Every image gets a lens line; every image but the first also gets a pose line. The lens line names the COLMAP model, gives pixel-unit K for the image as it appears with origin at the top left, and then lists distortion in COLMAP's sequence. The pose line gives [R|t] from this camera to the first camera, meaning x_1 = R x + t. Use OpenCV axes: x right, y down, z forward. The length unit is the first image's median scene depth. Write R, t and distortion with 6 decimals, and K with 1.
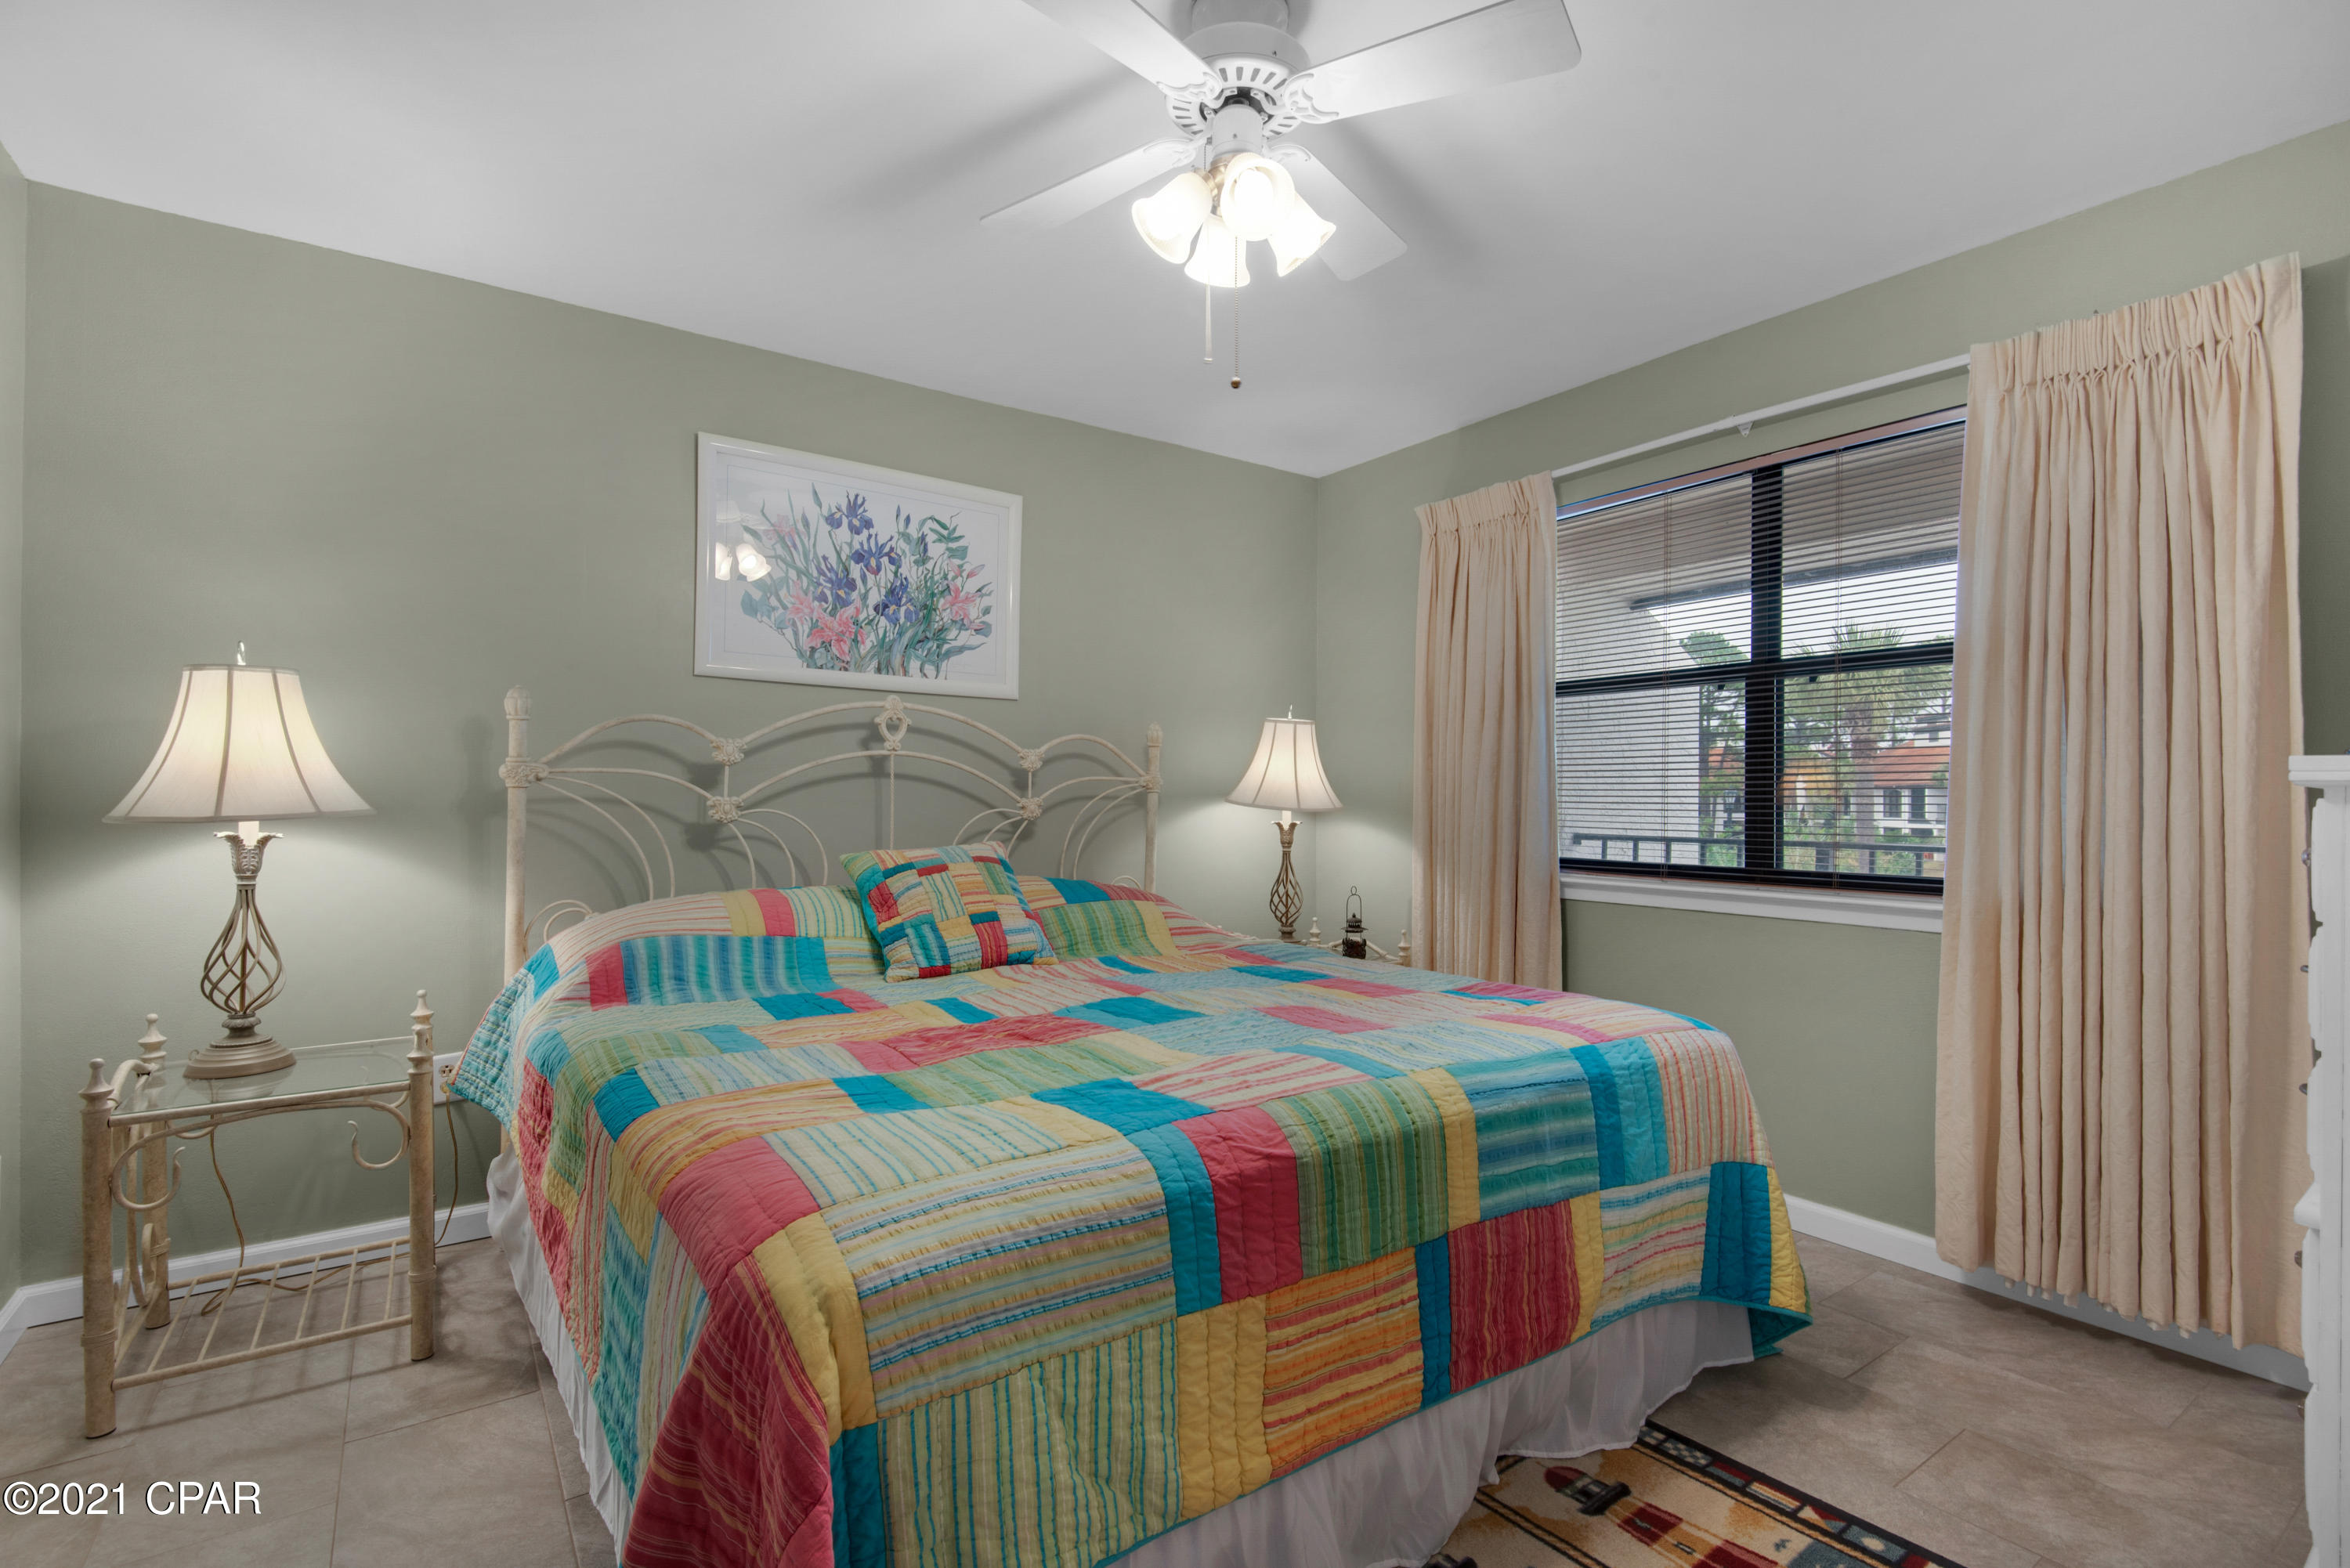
lens RADIAL K [[1073.2, 0, 1181.8], [0, 1073.2, 787.9], [0, 0, 1]] dist [0.033554, -0.016917]
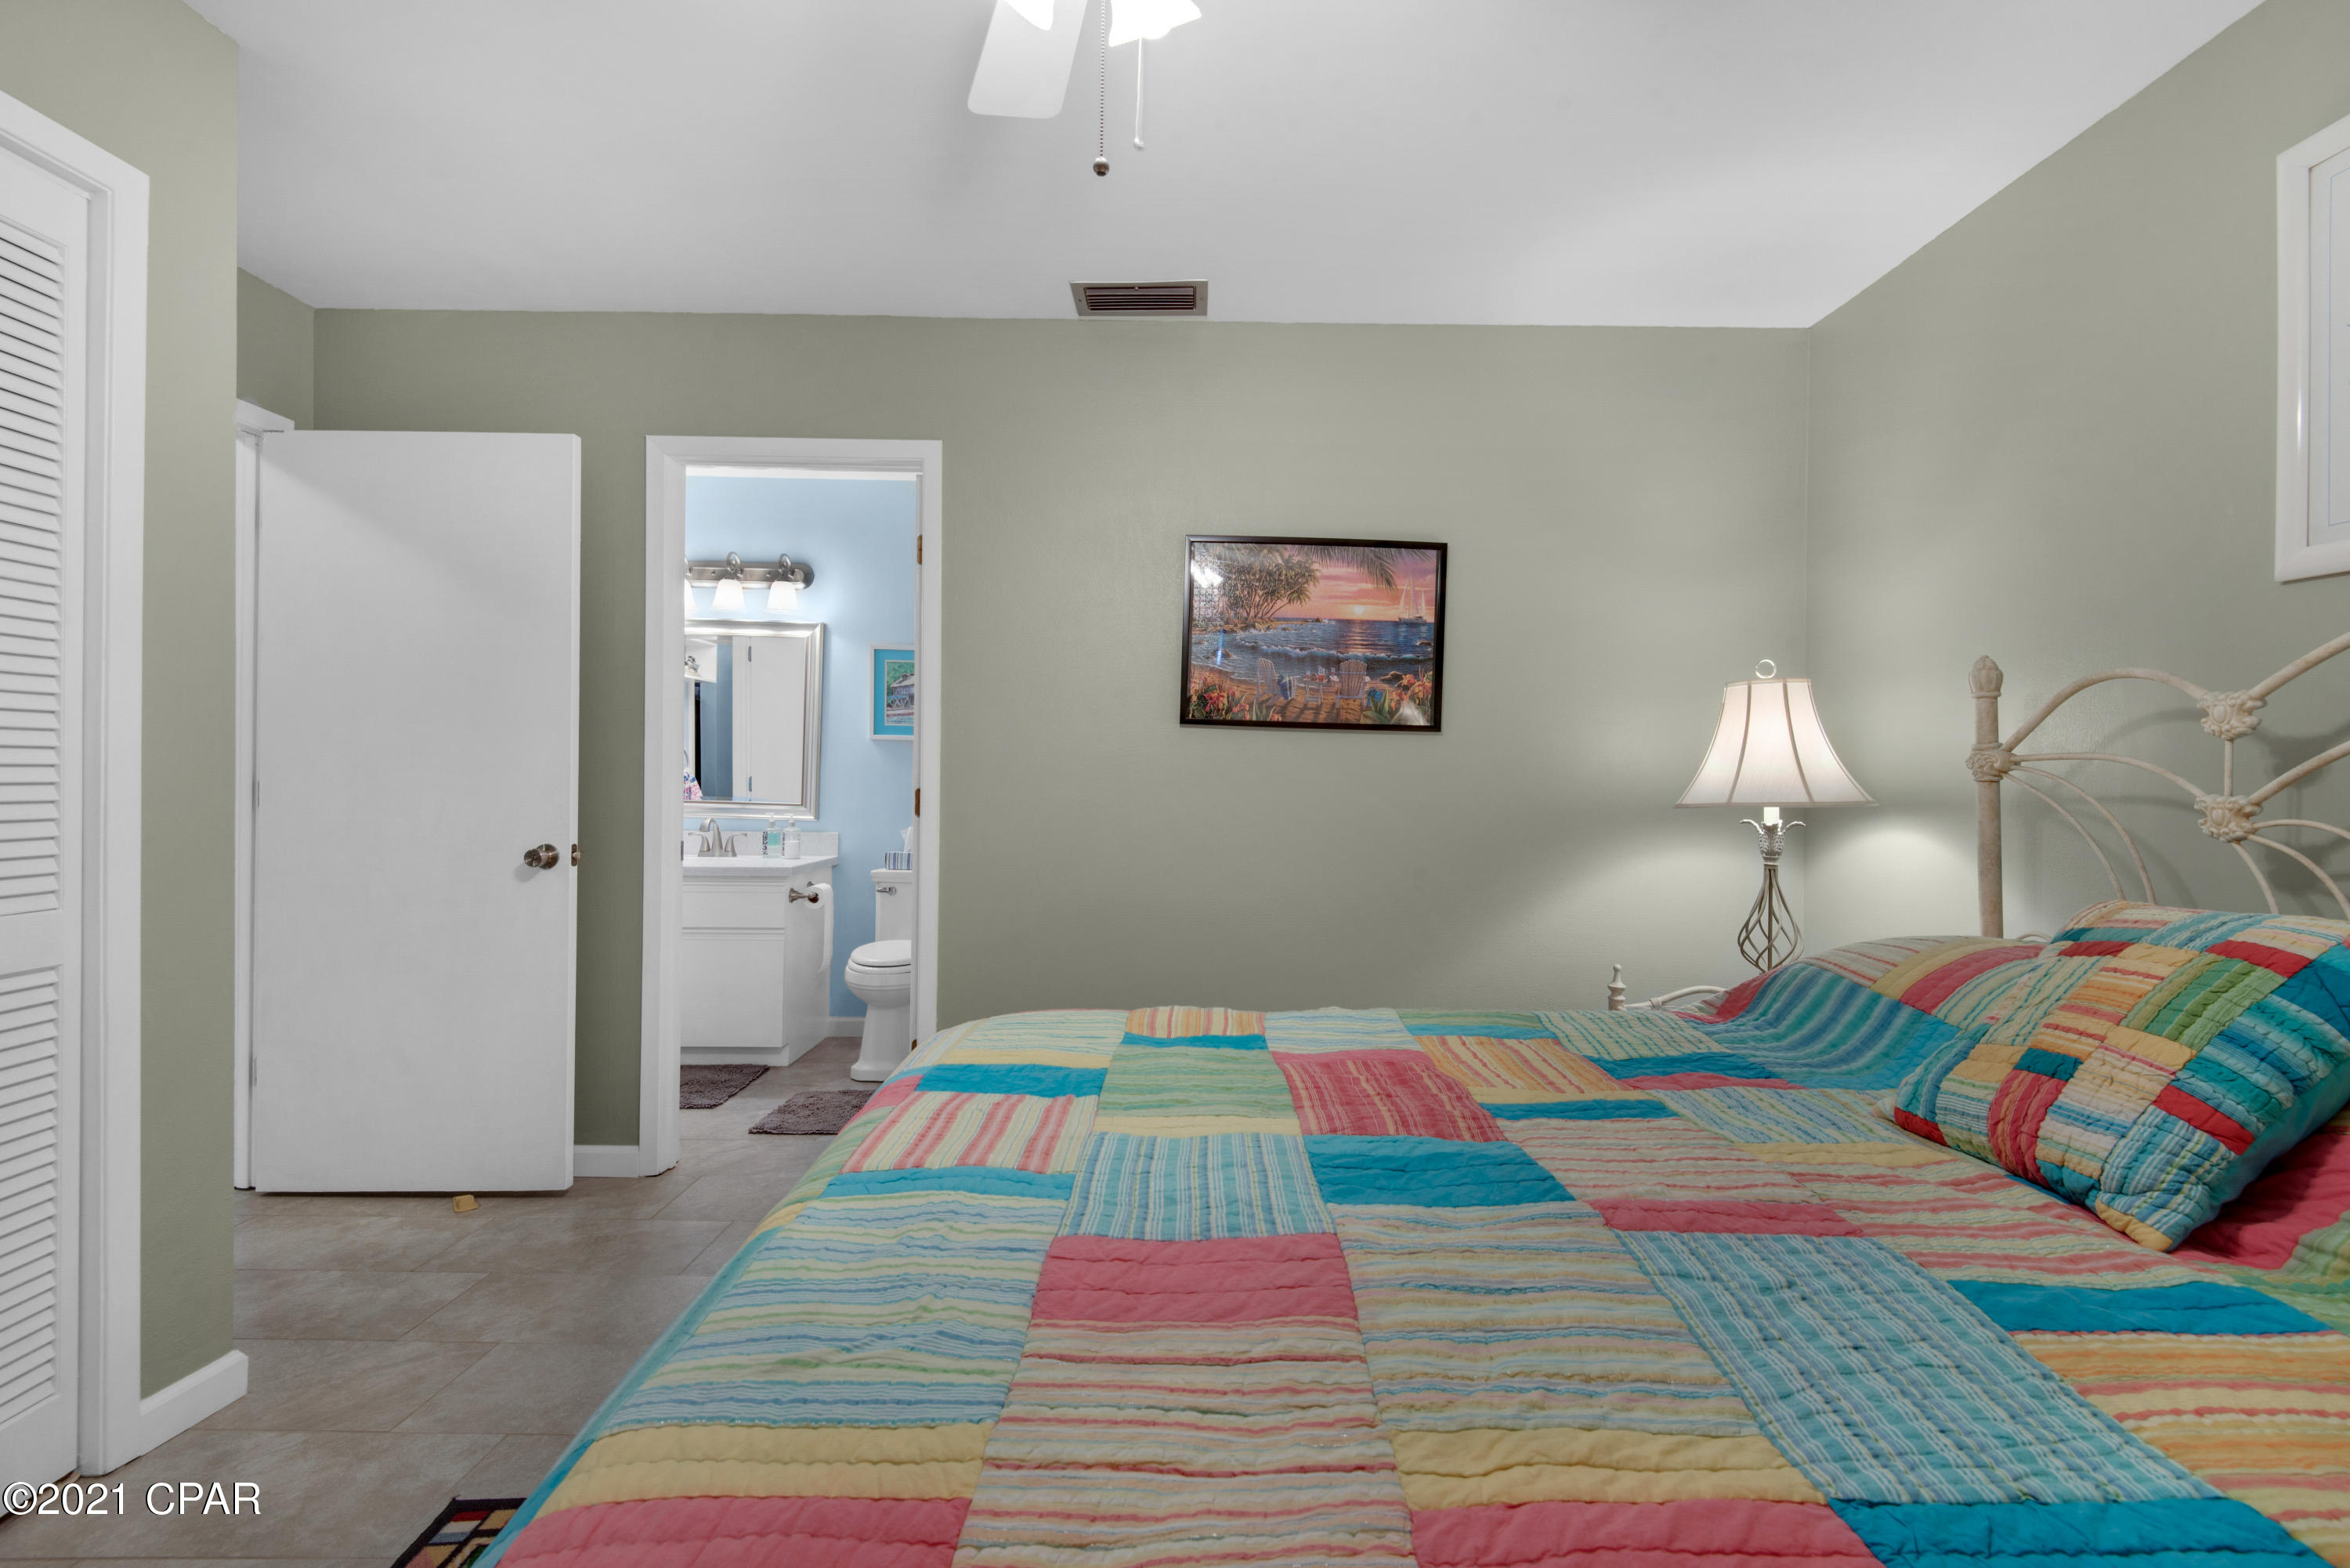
lens RADIAL K [[1049.8, 0, 1187.2], [0, 1049.8, 784.6], [0, 0, 1]] dist [0.030697, -0.023124]
pose [[-0.572149, -0.002849, -0.820145, 0.337577], [-0.007664, 0.999969, 0.001873, 0.006027], [0.820114, 0.007357, -0.572153, 0.860293]]
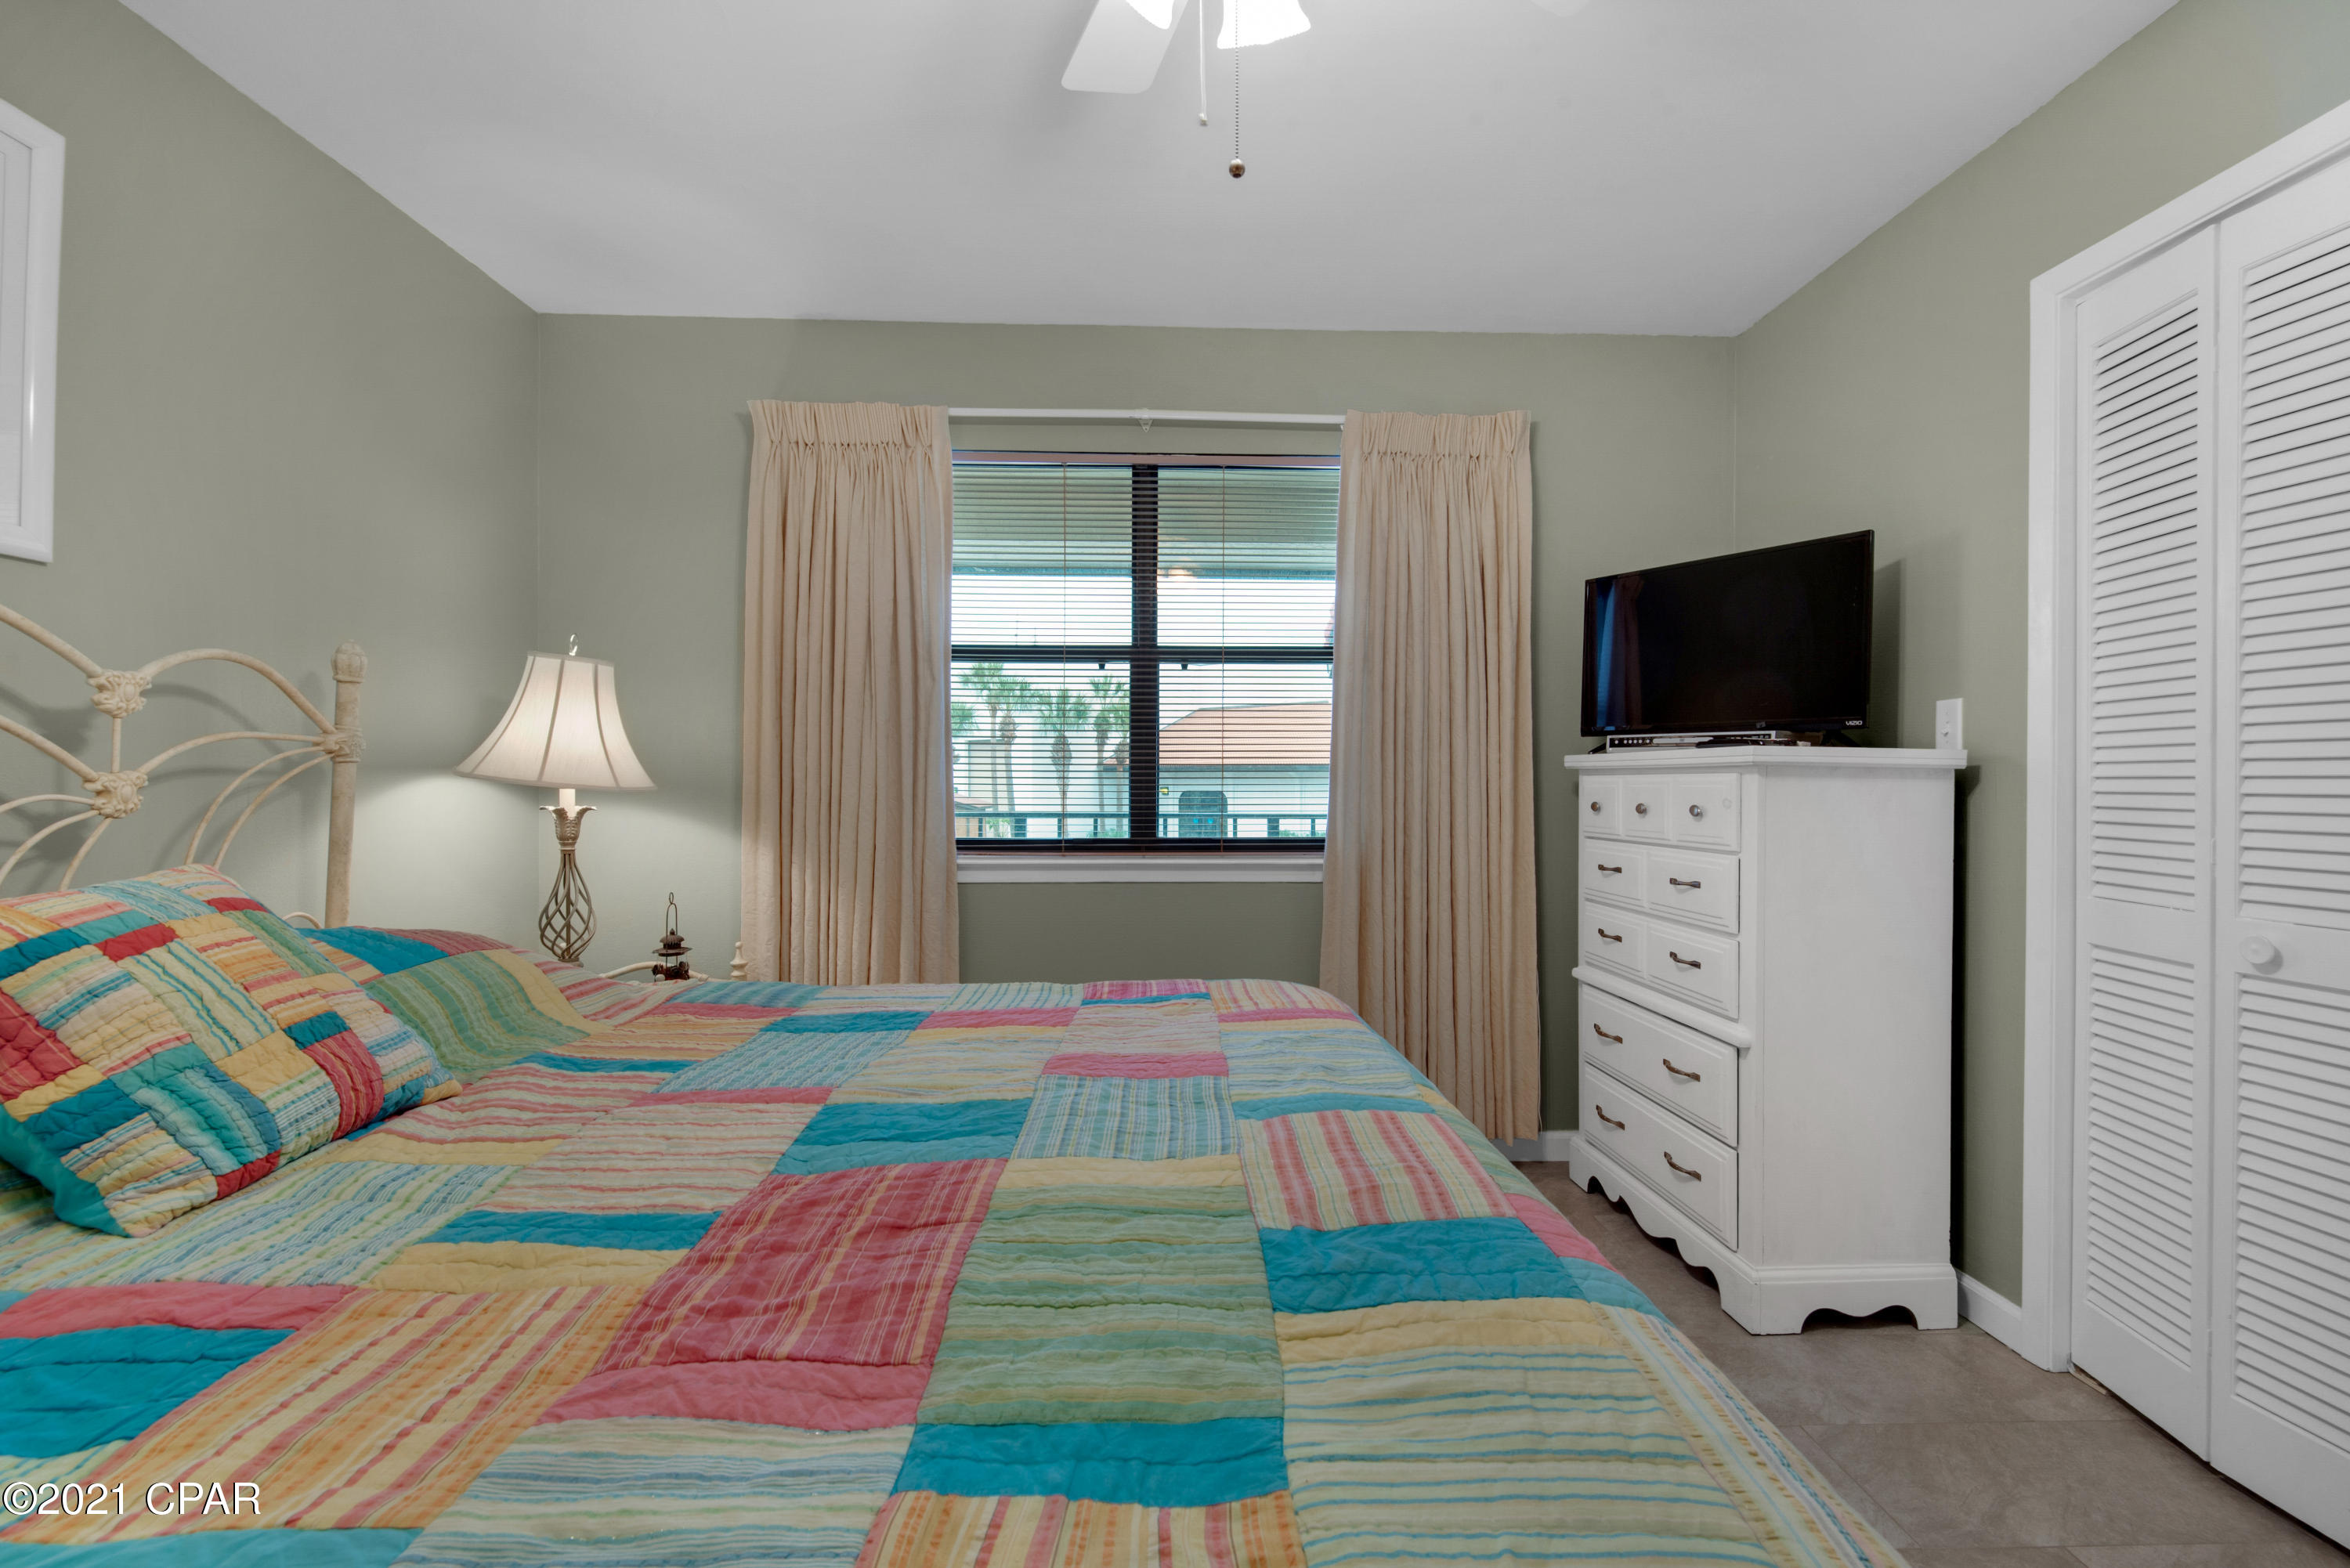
lens RADIAL K [[1061.9, 0, 1187.1], [0, 1061.9, 781.1], [0, 0, 1]] dist [0.026516, -0.018618]
pose [[0.547385, -0.004991, 0.836866, -0.327086], [-0.009554, 0.999880, 0.012213, 0.004027], [-0.836826, -0.014680, 0.547272, 0.389934]]
